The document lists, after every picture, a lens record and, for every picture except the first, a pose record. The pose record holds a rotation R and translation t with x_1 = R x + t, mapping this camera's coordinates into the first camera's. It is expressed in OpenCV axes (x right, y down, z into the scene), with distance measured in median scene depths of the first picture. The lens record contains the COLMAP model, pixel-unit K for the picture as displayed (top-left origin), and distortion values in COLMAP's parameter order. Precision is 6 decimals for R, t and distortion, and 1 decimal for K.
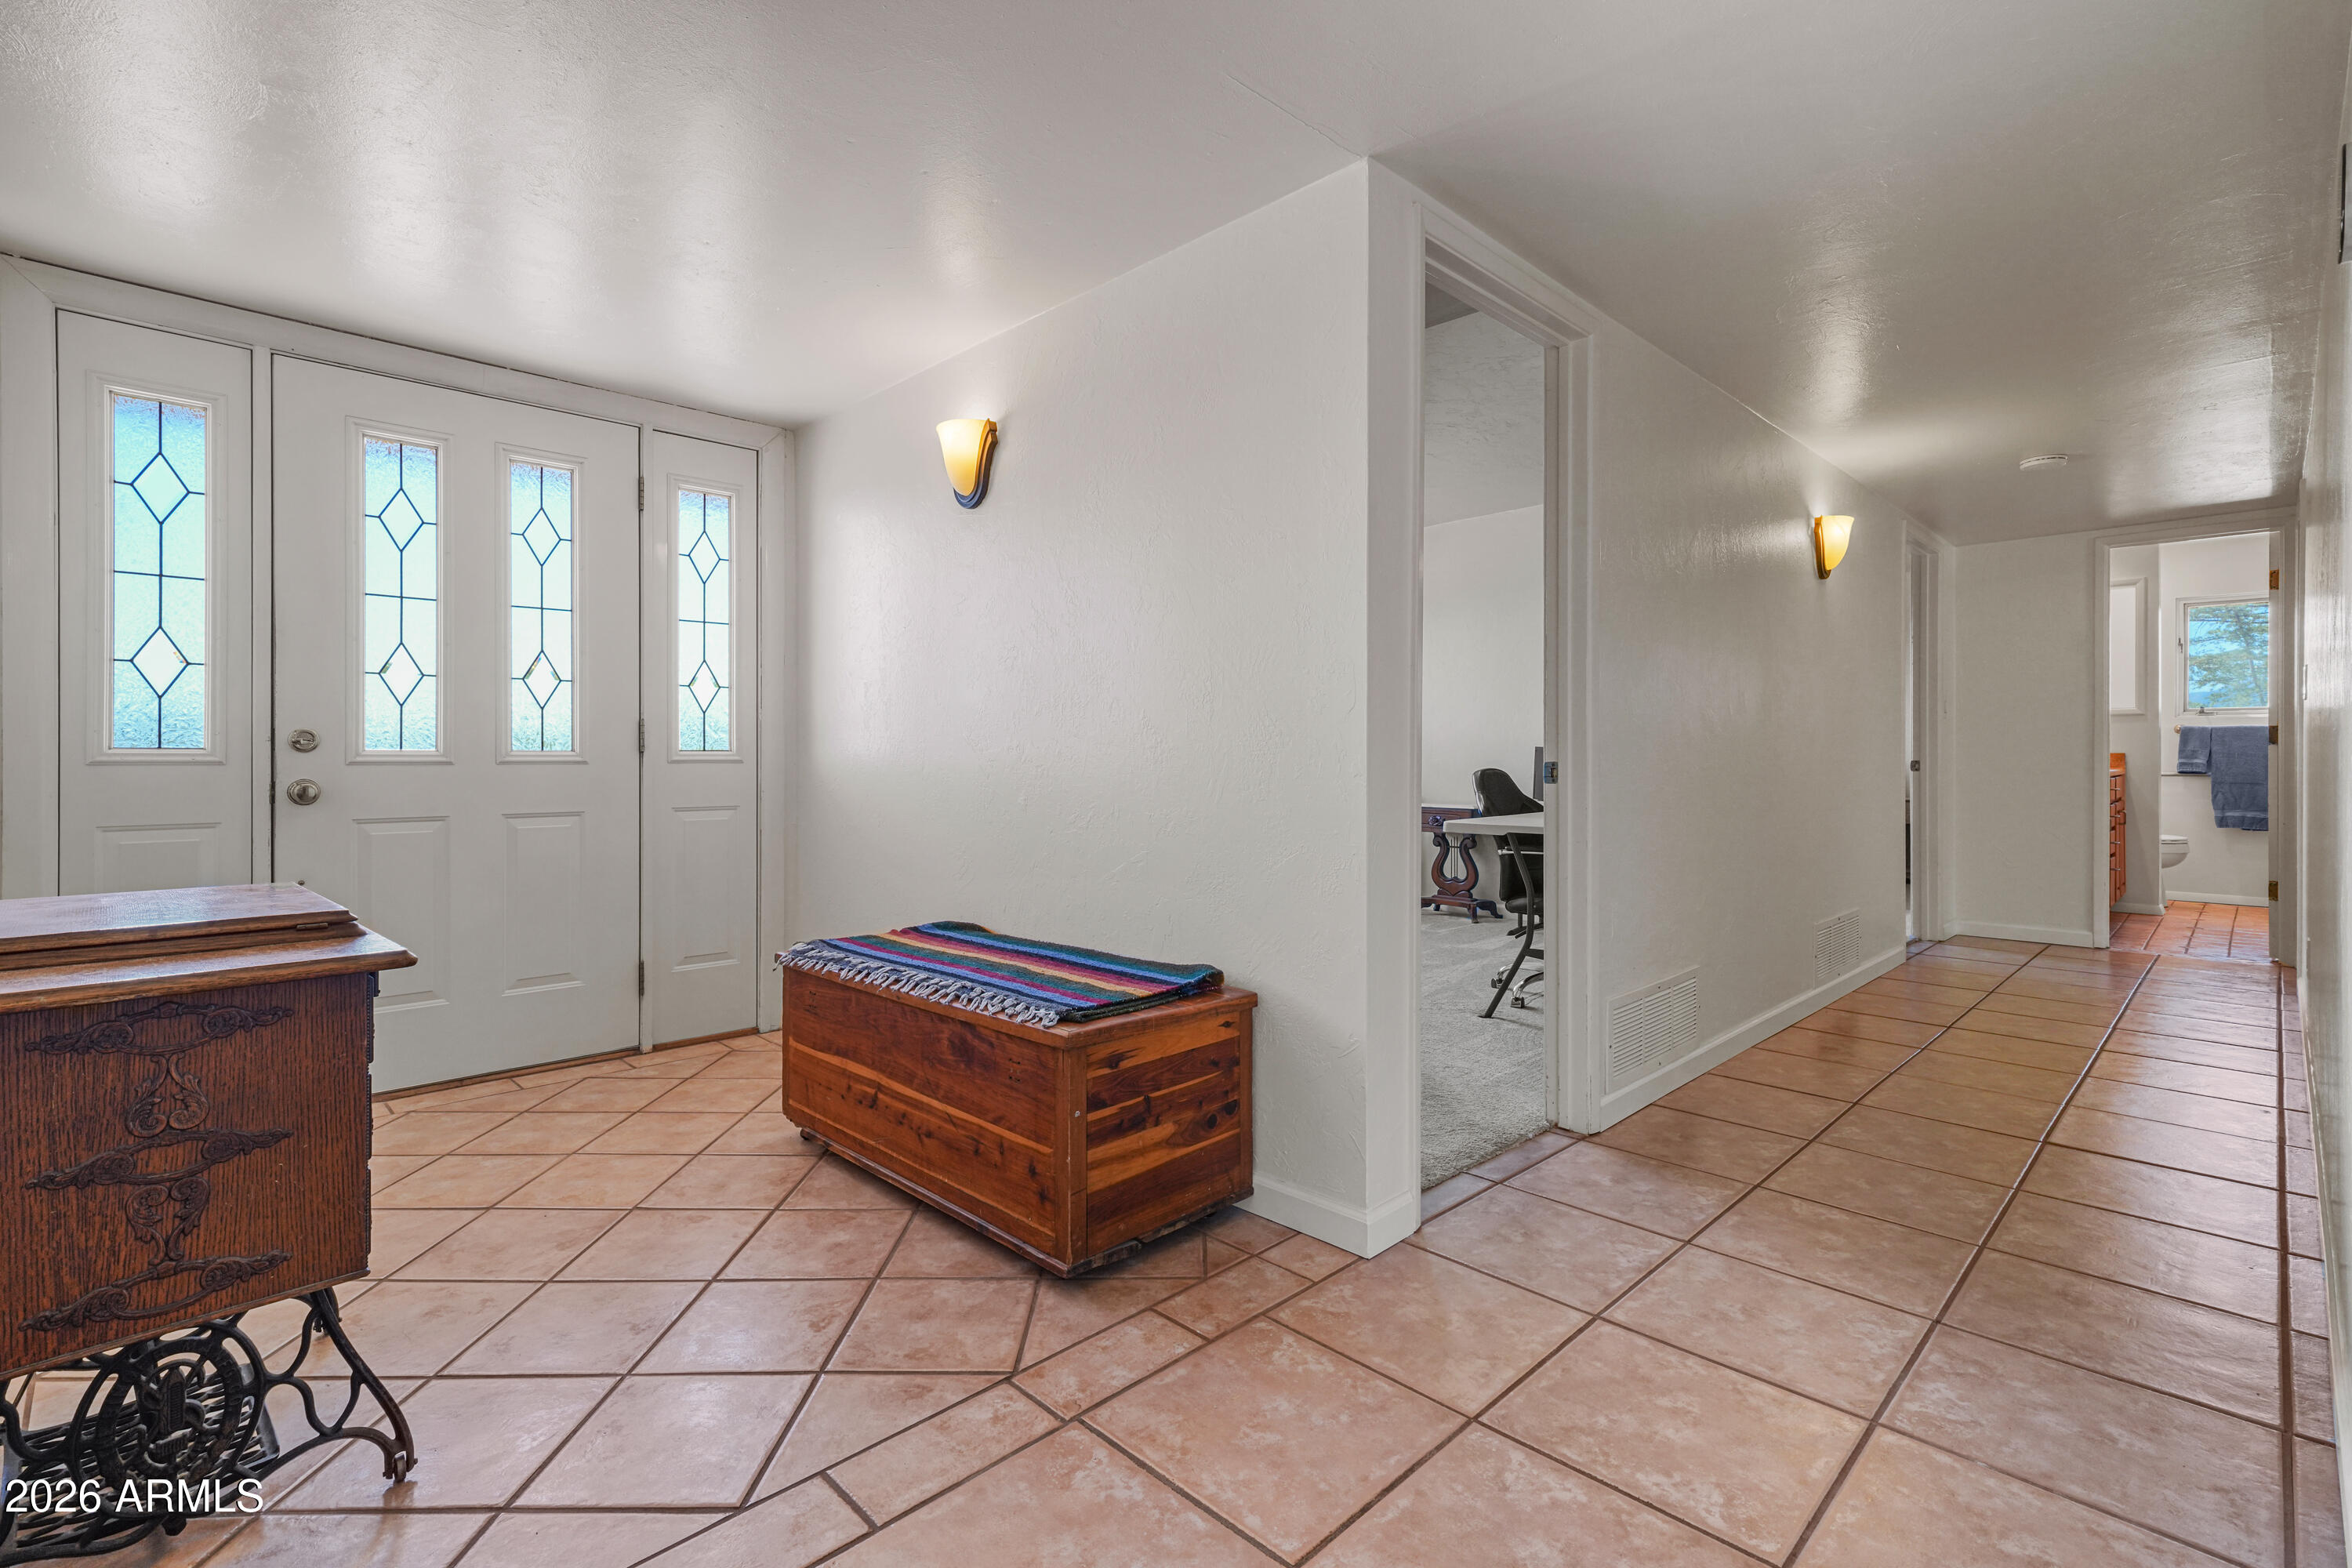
lens RADIAL K [[1090.3, 0, 1181.5], [0, 1090.3, 764.3], [0, 0, 1]] dist [0.007371, 0.003207]
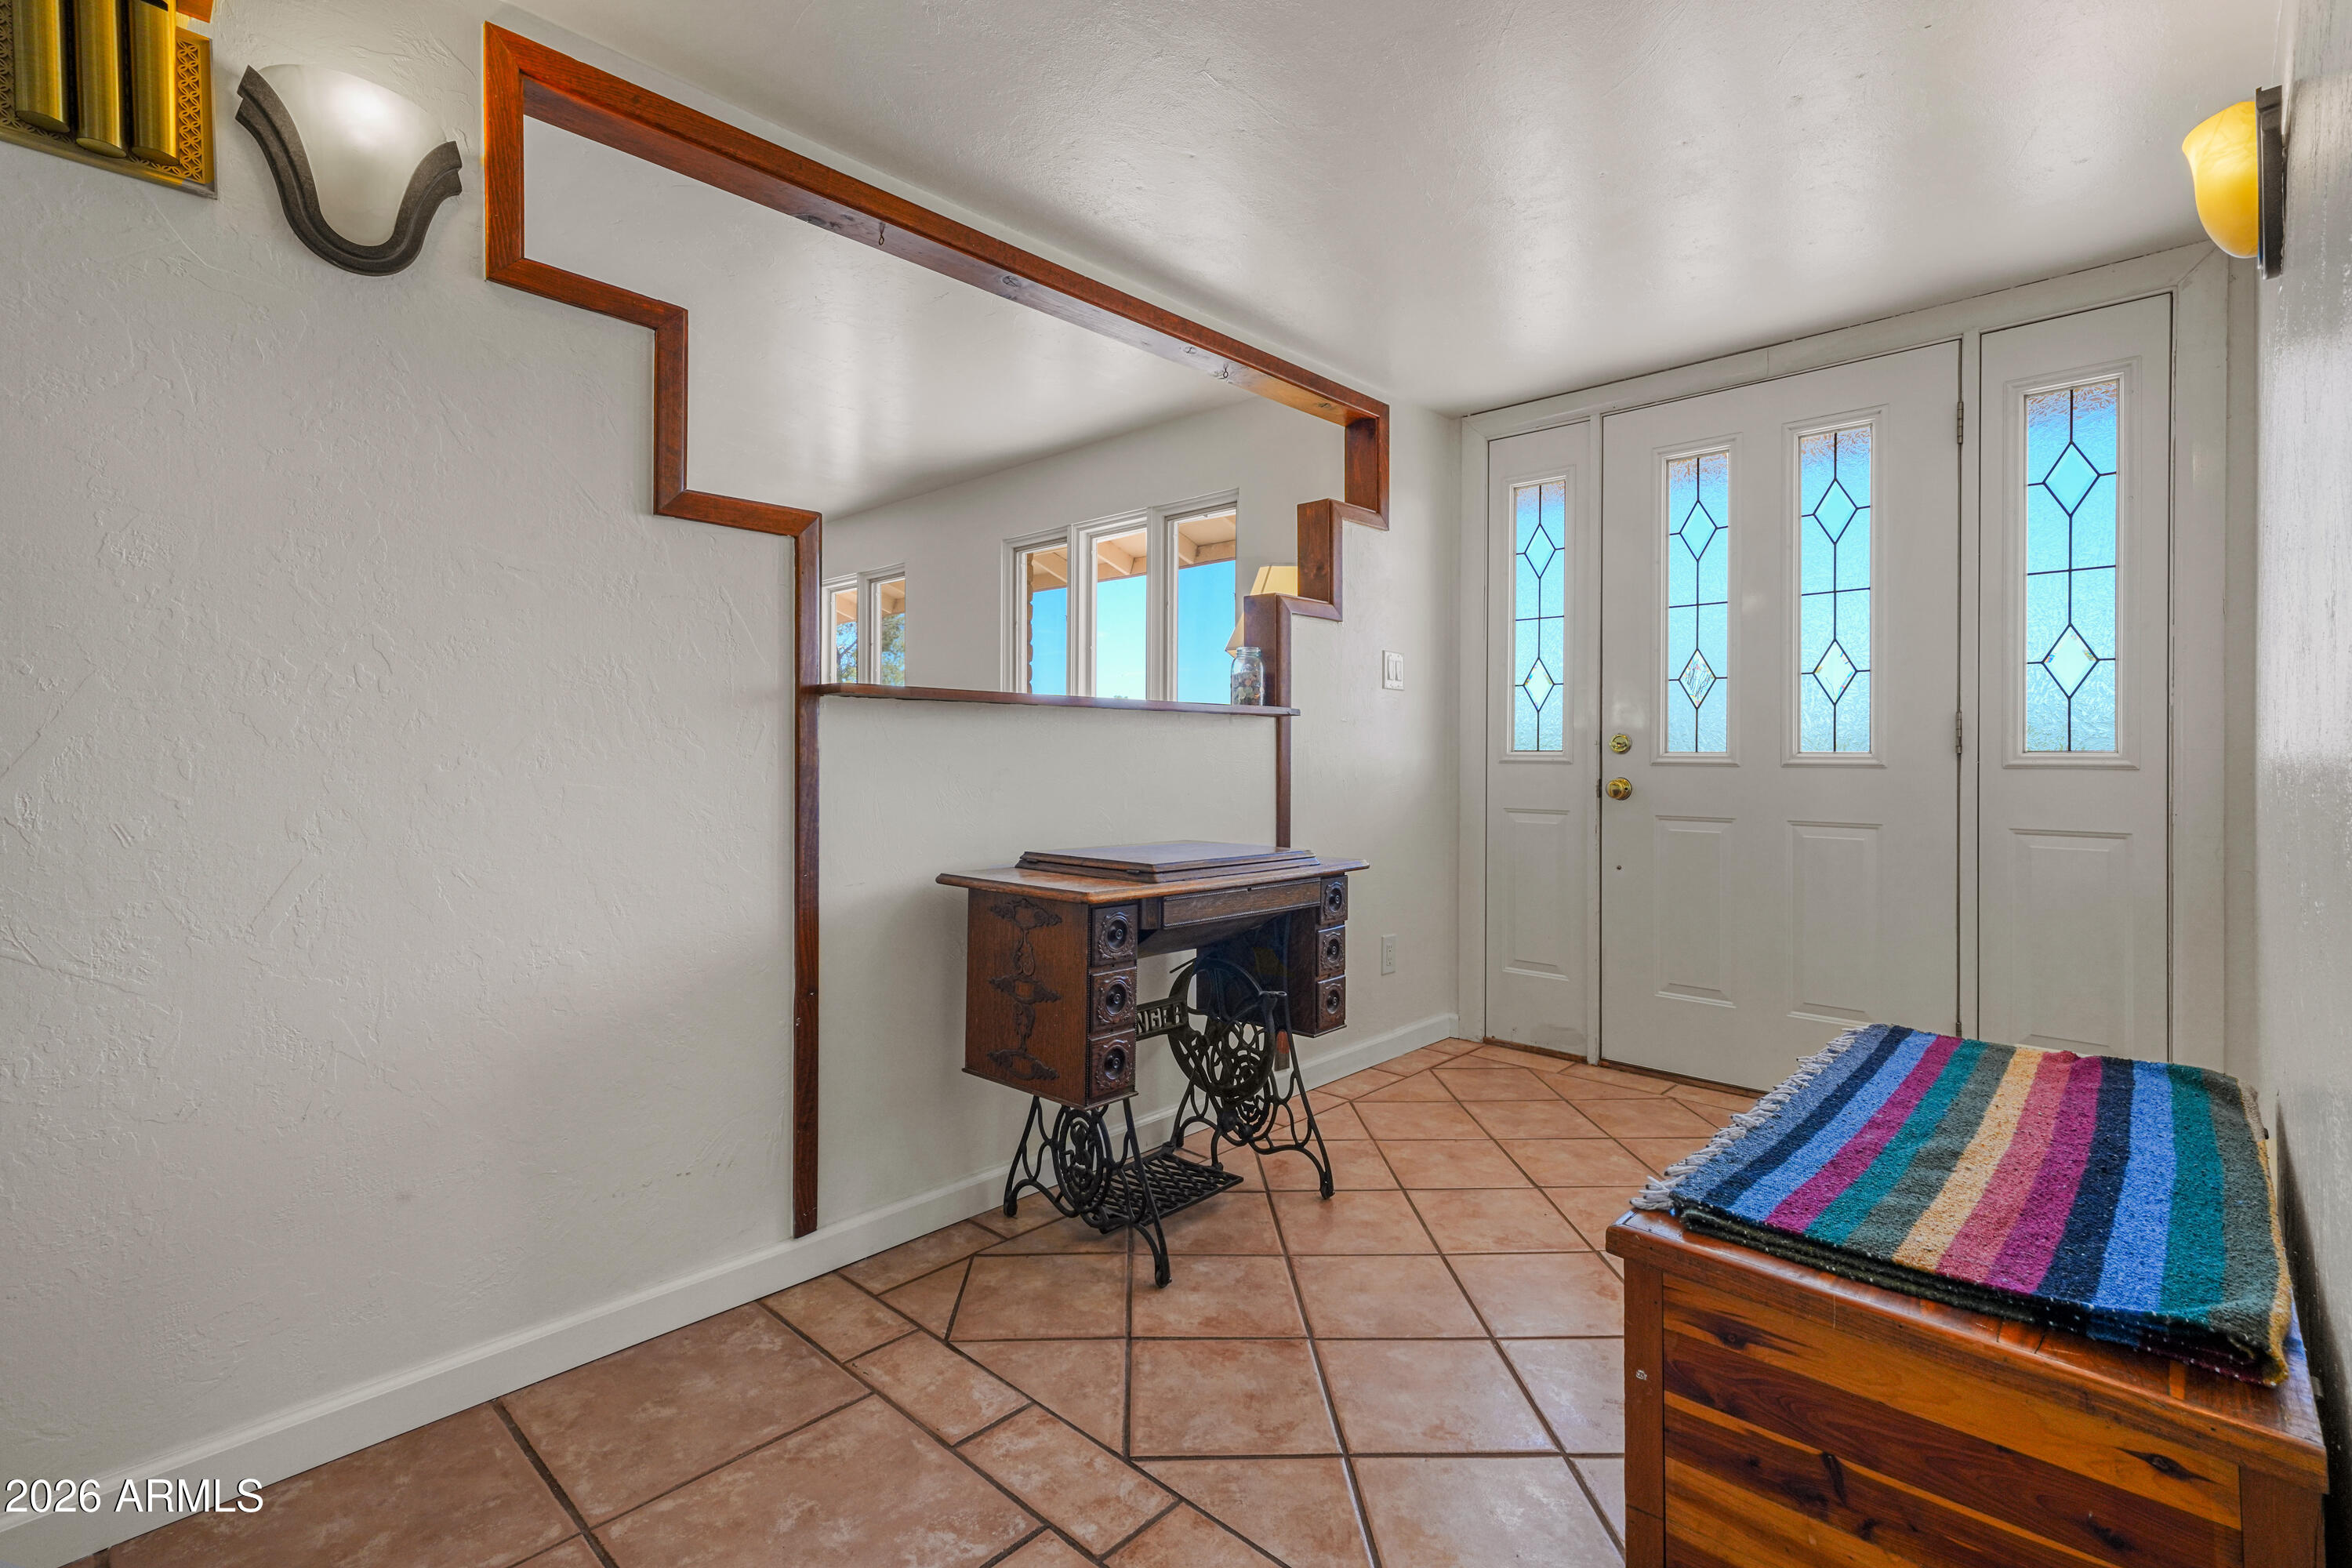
lens RADIAL K [[1090.3, 0, 1181.1], [0, 1090.3, 761.9], [0, 0, 1]] dist [0.007371, 0.003207]
pose [[0.025302, 0.005926, -0.999662, 0.317236], [-0.013660, 0.999891, 0.005582, -0.003012], [0.999587, 0.013514, 0.025380, 0.490781]]
